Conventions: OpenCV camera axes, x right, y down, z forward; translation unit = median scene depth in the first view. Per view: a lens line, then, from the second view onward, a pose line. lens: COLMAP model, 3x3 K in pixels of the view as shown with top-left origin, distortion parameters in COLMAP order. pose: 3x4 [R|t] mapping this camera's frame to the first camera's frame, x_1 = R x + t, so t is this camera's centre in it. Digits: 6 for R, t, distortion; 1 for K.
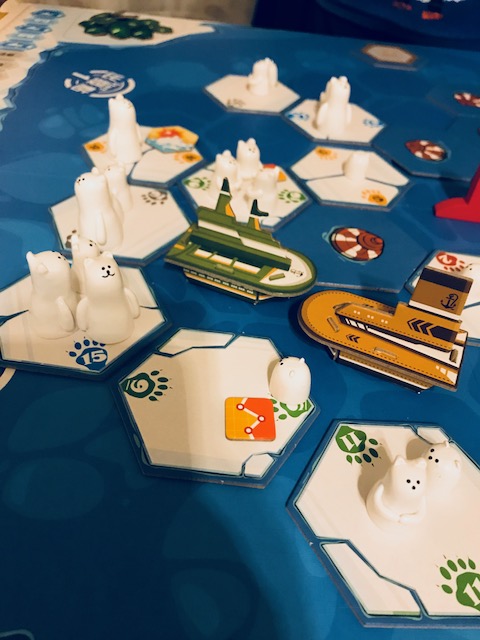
lens RADIAL K [[523.3, 0, 240.0], [0, 523.3, 320.0], [0, 0, 1]] dist [0.039699, -0.102078]
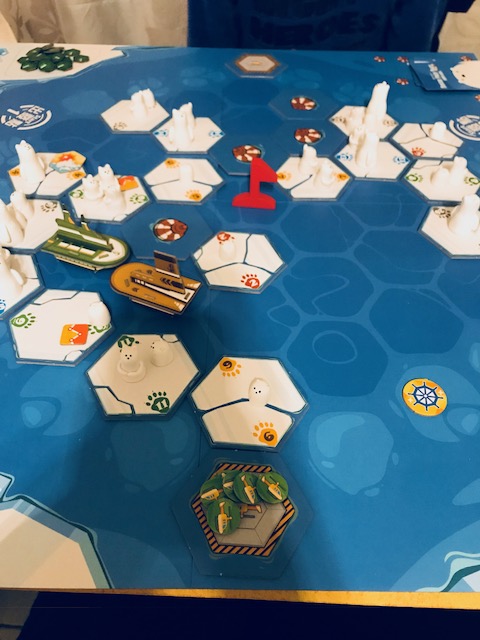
lens RADIAL K [[511.3, 0, 240.0], [0, 511.3, 320.0], [0, 0, 1]] dist [0.023141, -0.042925]
pose [[0.997403, -0.055063, -0.046417, 0.467703], [0.059322, 0.993610, 0.096022, -0.007073], [0.040834, -0.098527, 0.994296, -0.555490]]
